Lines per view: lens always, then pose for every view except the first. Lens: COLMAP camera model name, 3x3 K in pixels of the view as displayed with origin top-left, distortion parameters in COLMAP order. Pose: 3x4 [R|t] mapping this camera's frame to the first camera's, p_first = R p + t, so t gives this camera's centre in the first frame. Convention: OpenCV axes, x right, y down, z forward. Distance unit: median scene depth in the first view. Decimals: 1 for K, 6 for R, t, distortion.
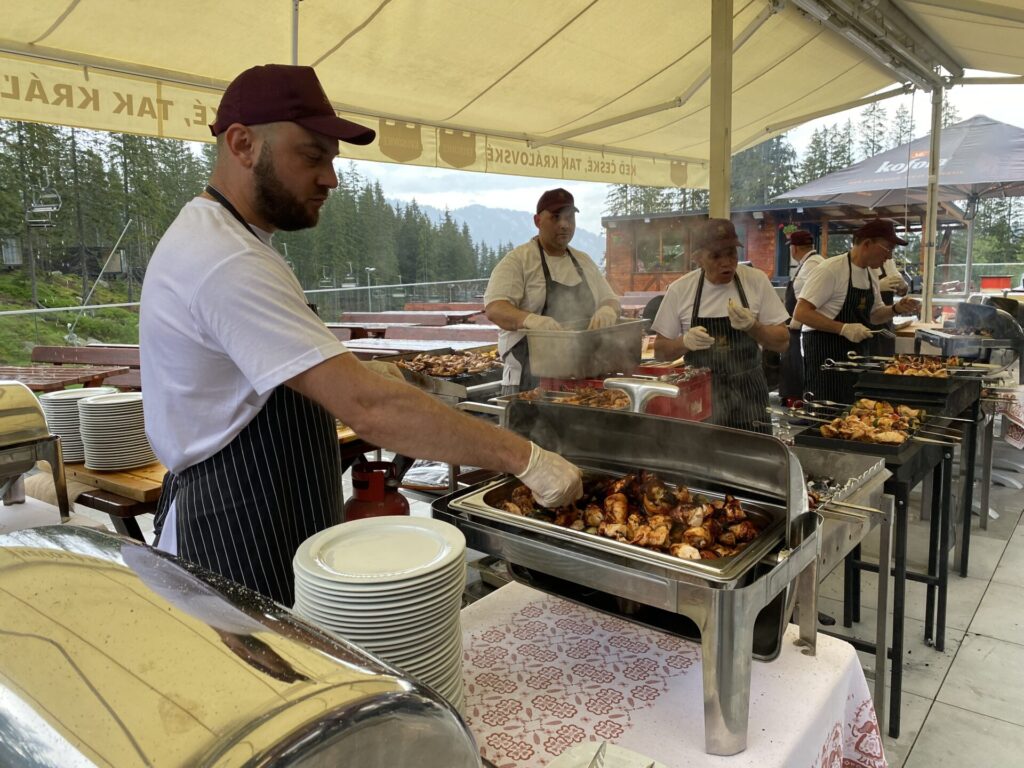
lens RADIAL K [[742.6, 0, 512.0], [0, 742.6, 384.0], [0, 0, 1]] dist [-0.004246, -0.001499]
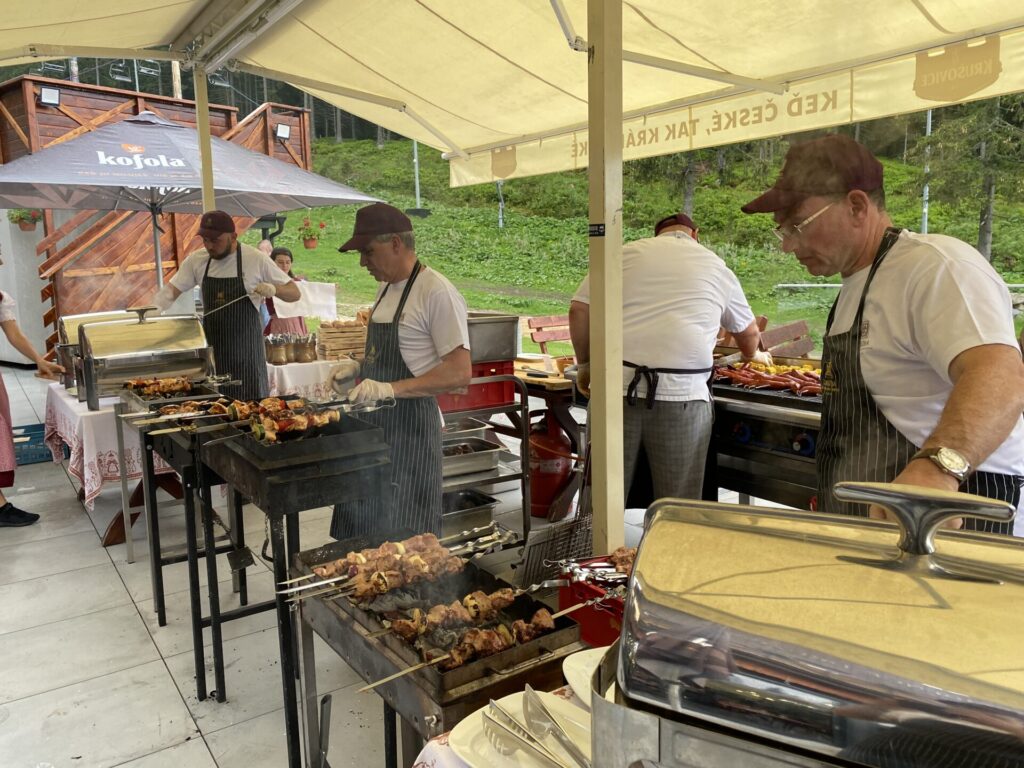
lens RADIAL K [[742.6, 0, 512.0], [0, 742.6, 384.0], [0, 0, 1]] dist [-0.004246, -0.001499]
pose [[-0.279051, 0.195628, -0.940138, 0.918056], [-0.122614, 0.963757, 0.236937, -0.212155], [0.952416, 0.181391, -0.244951, 1.112457]]
